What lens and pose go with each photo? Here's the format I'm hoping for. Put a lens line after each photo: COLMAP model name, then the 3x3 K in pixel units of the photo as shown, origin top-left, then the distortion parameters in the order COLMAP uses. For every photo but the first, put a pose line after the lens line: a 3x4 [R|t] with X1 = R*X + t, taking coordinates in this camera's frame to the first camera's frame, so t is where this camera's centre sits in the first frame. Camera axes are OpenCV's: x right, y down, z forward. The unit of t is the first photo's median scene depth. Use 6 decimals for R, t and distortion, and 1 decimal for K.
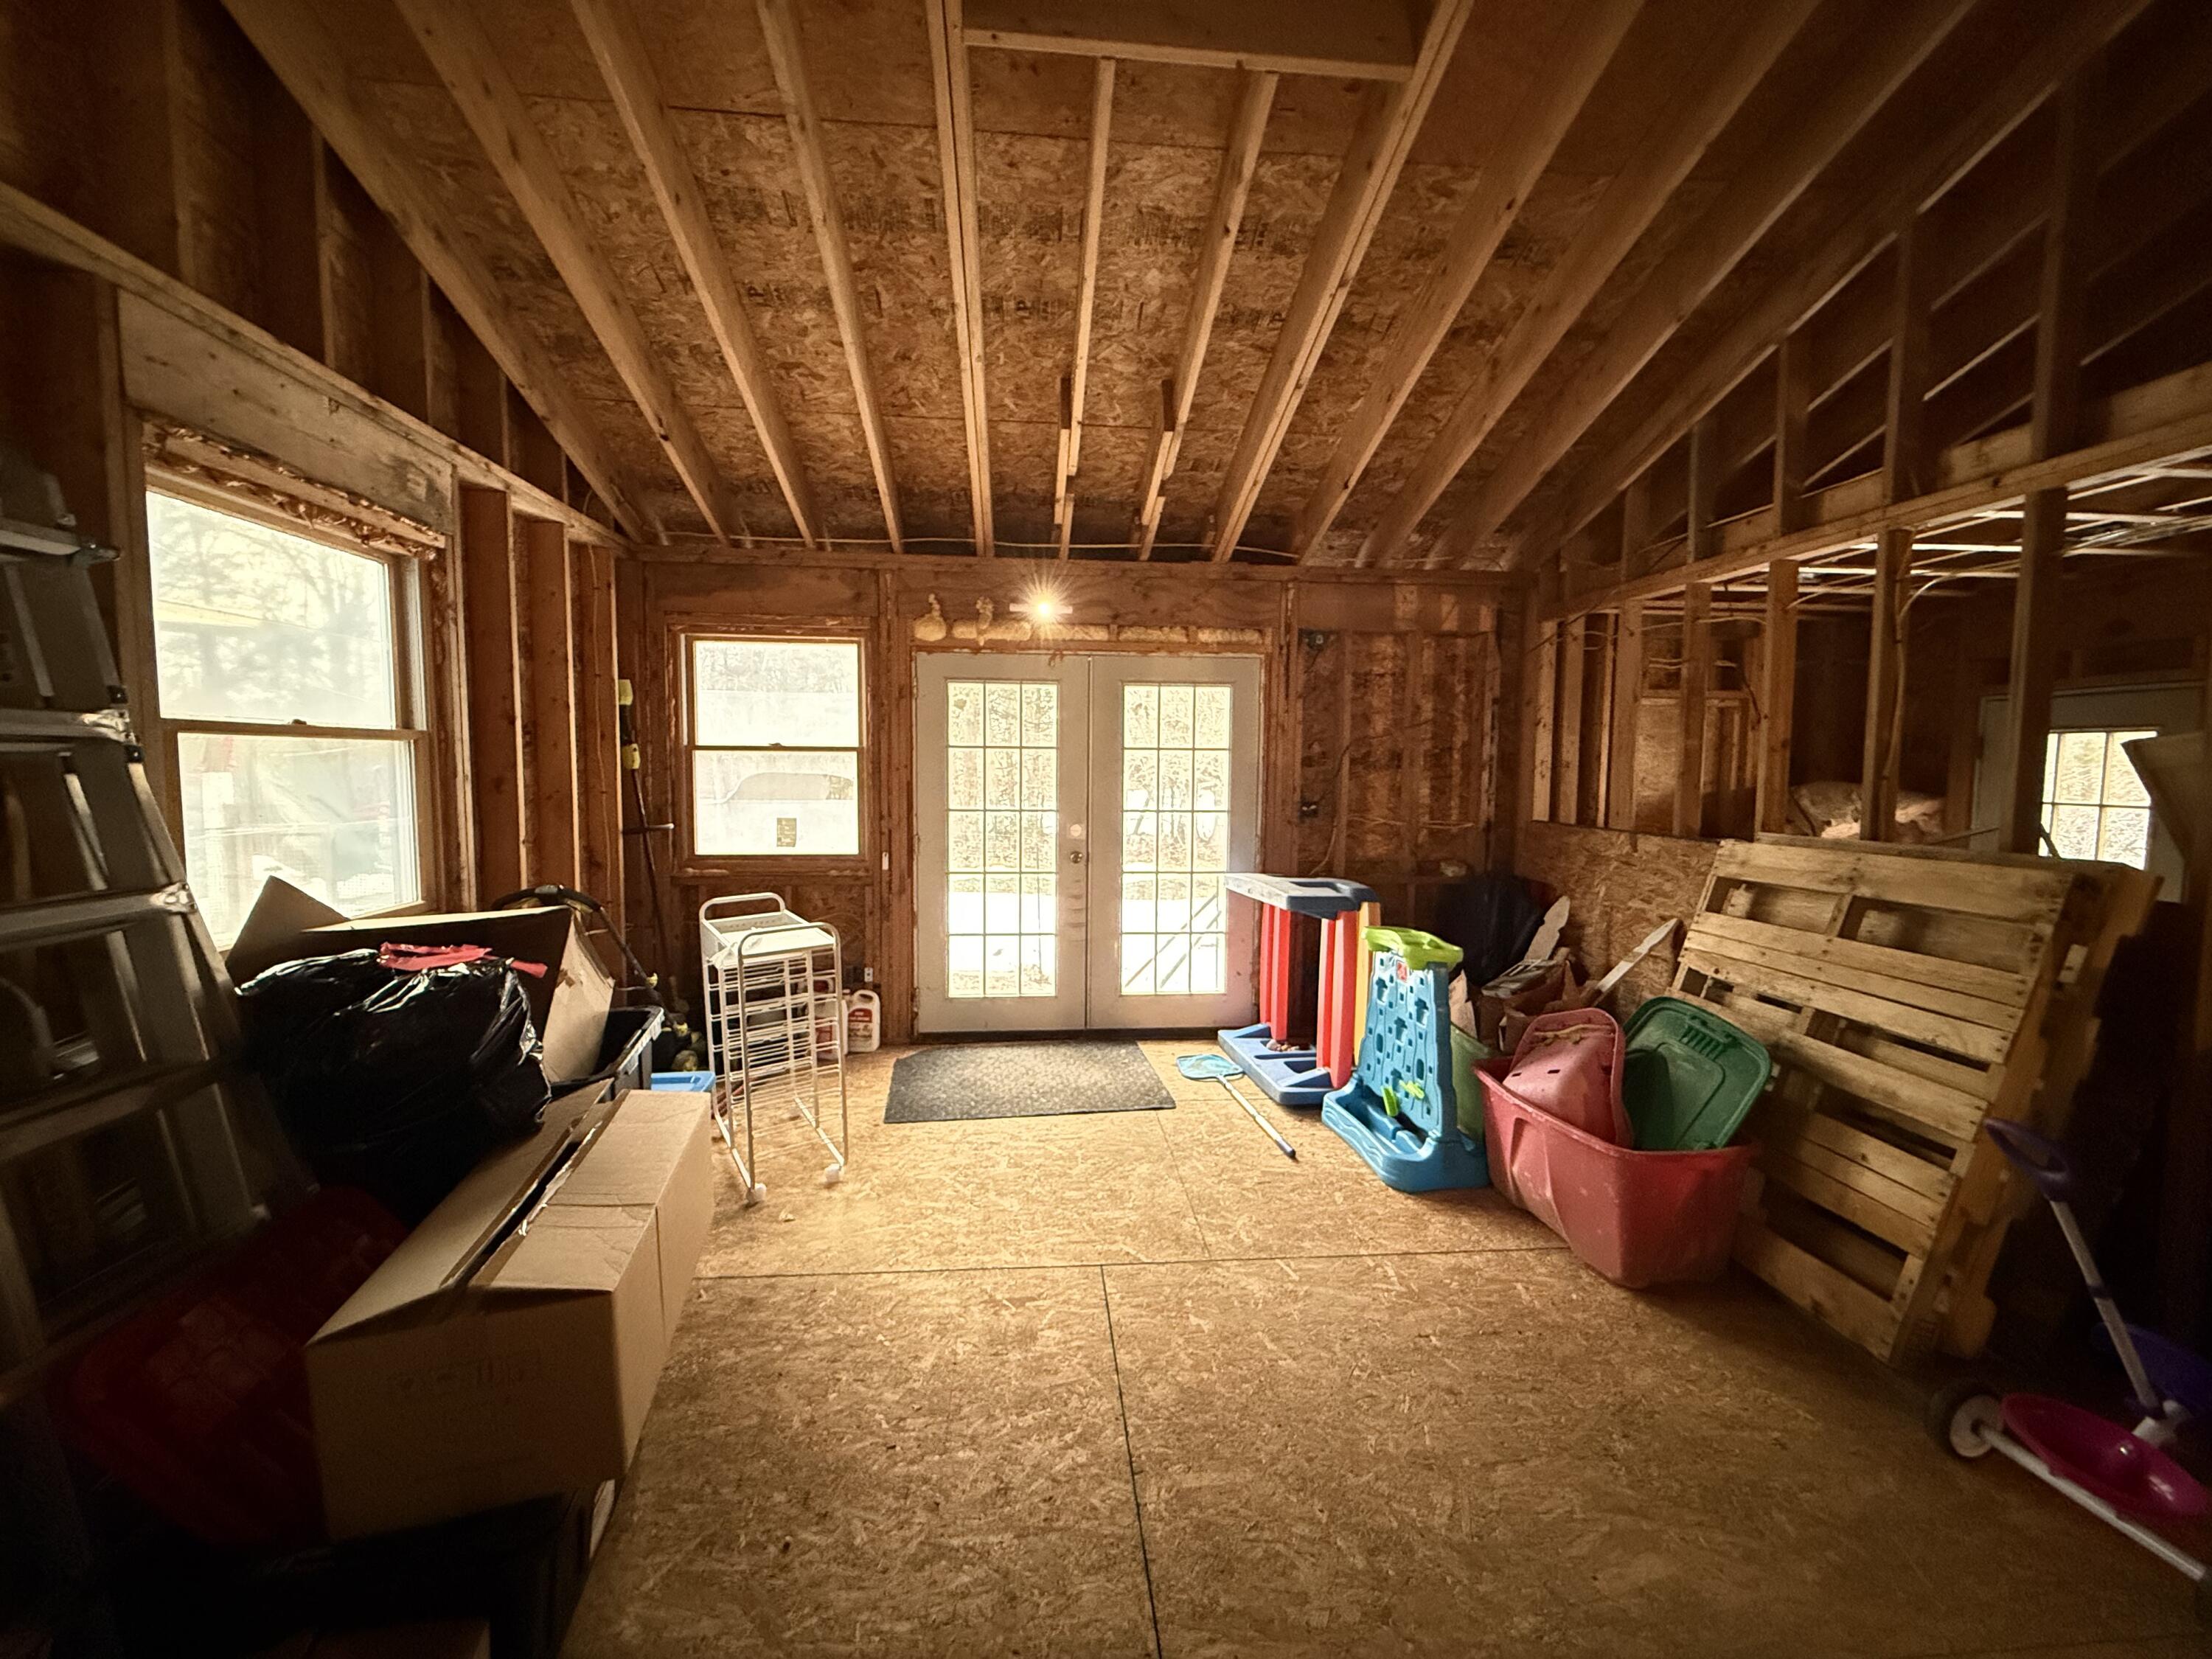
lens RADIAL K [[881.6, 0, 1106.9], [0, 881.6, 826.5], [0, 0, 1]] dist [-0.003829, 0.000666]
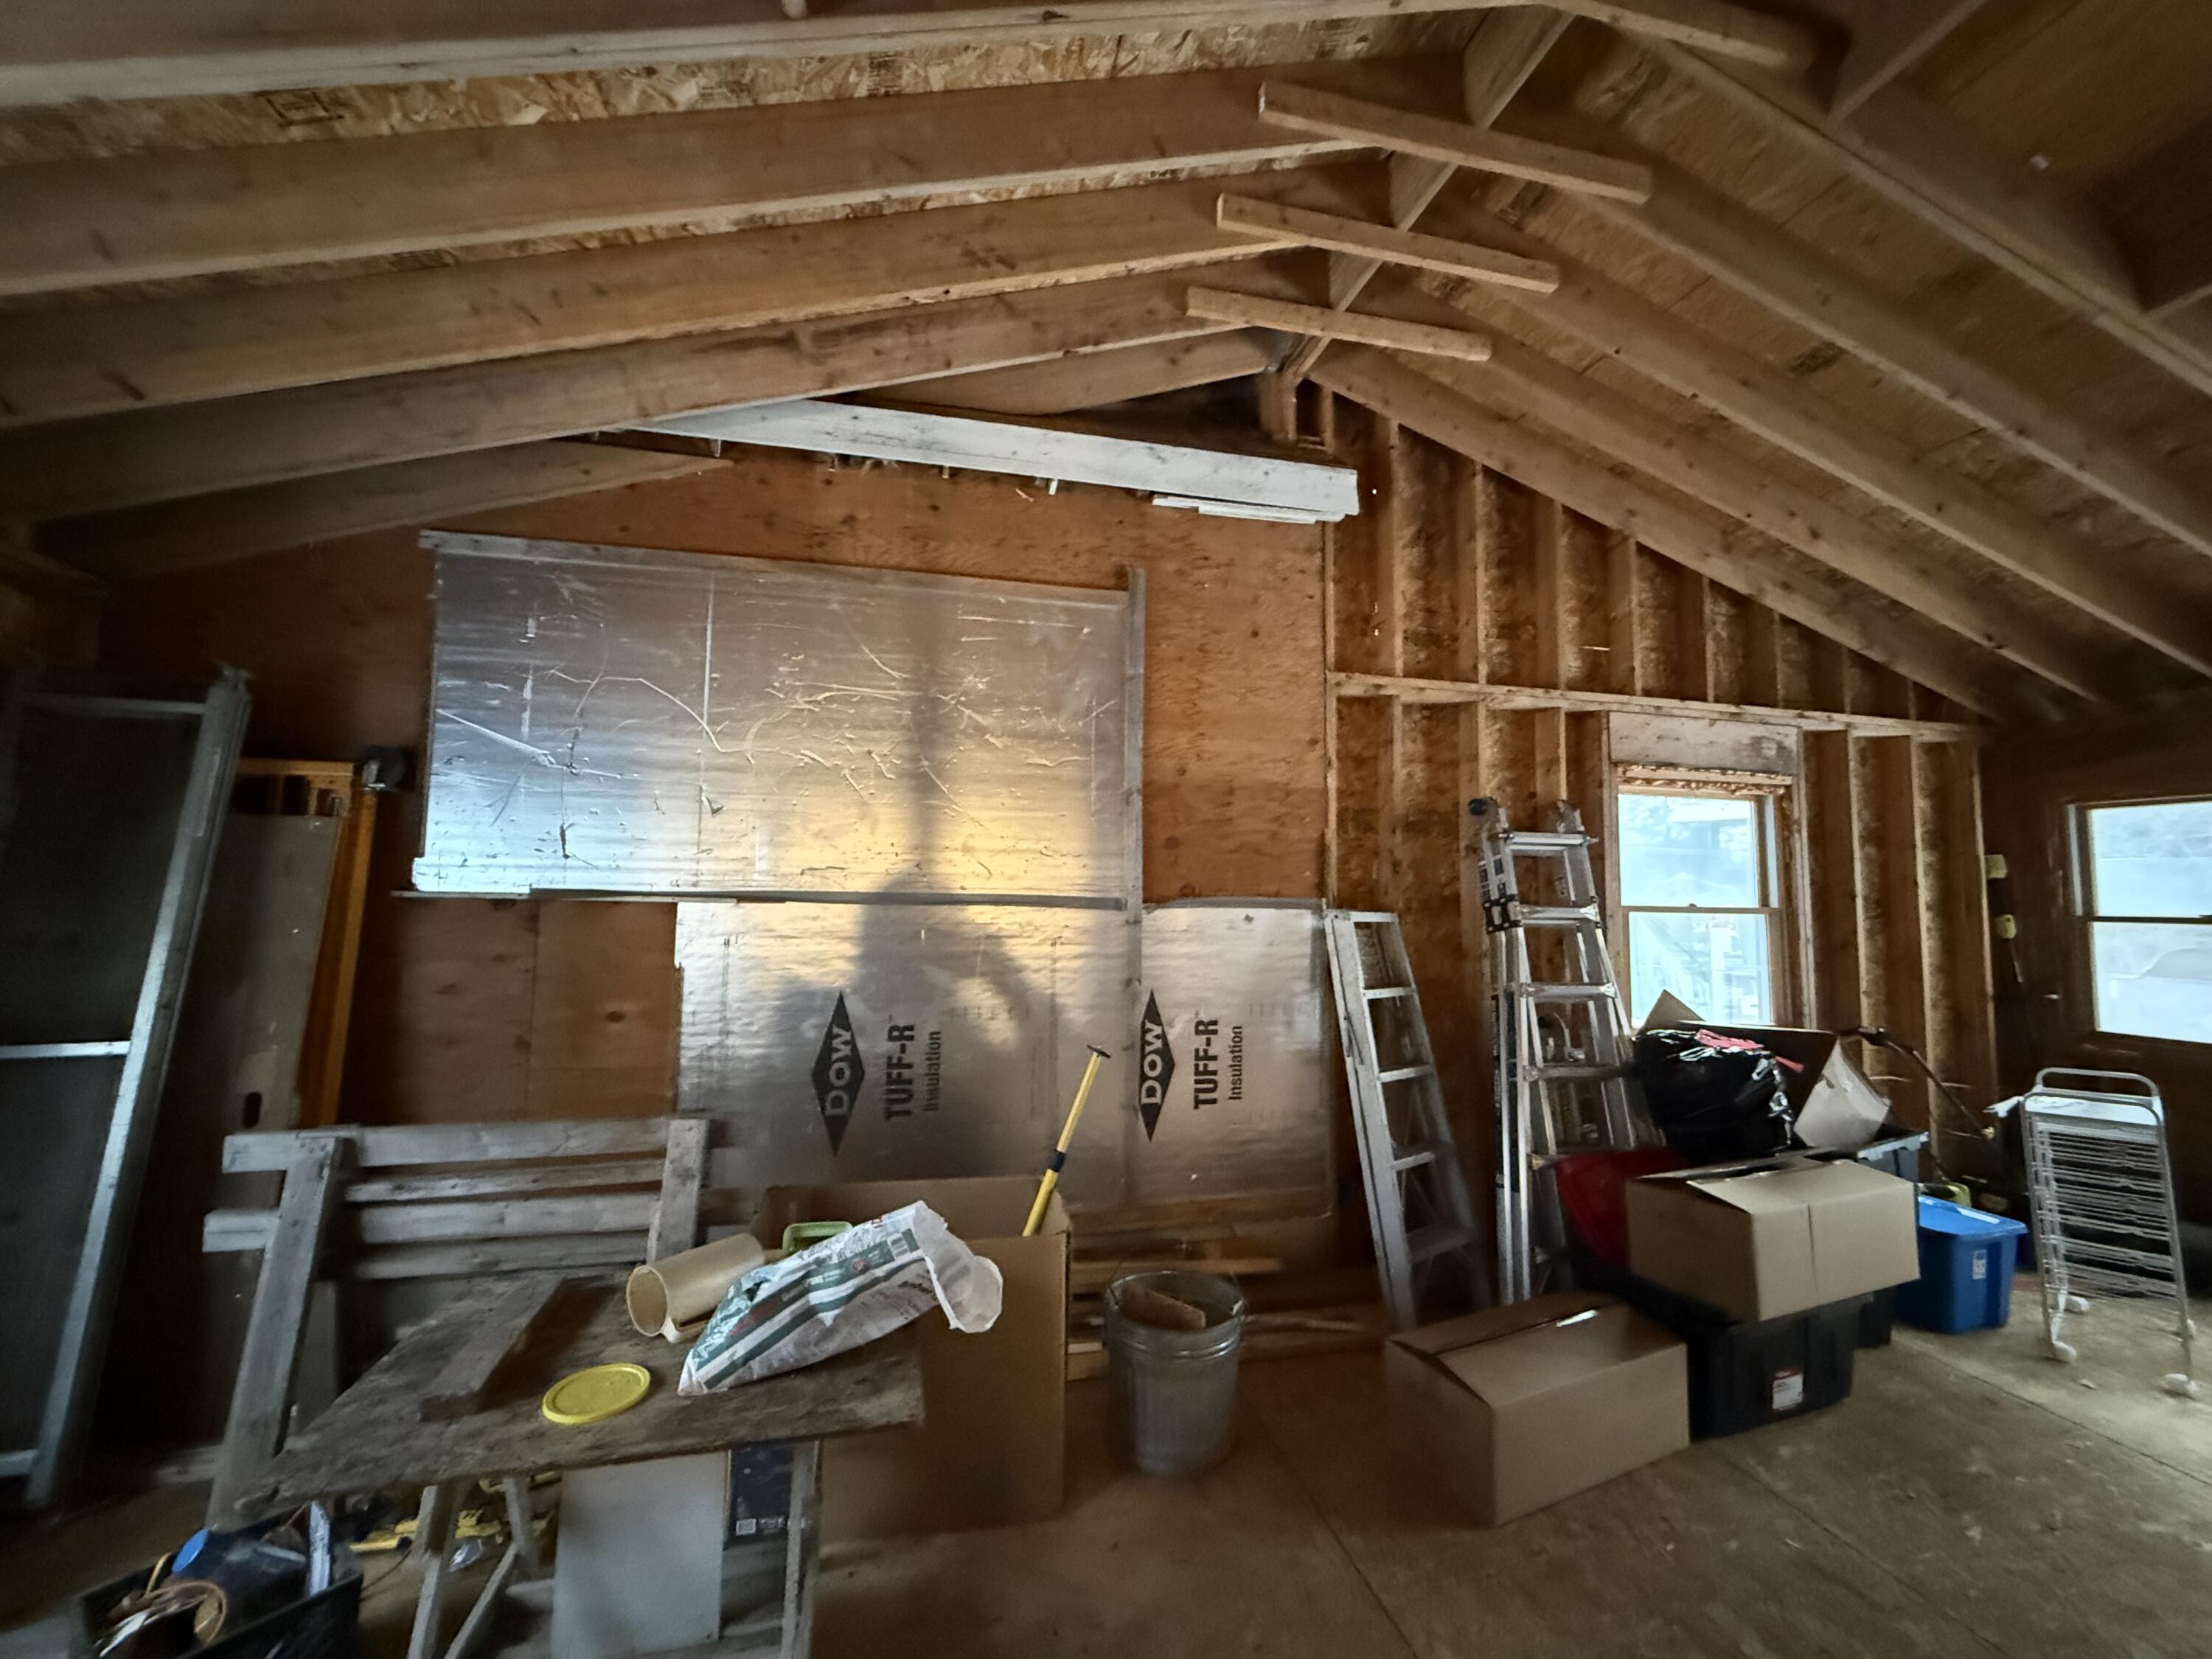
lens RADIAL K [[881.6, 0, 1099.4], [0, 881.6, 818.2], [0, 0, 1]] dist [-0.003829, 0.000666]
pose [[0.131388, -0.094082, -0.986856, 0.643984], [-0.088515, 0.990397, -0.106204, 0.000938], [0.987371, 0.101306, 0.121799, -0.379930]]
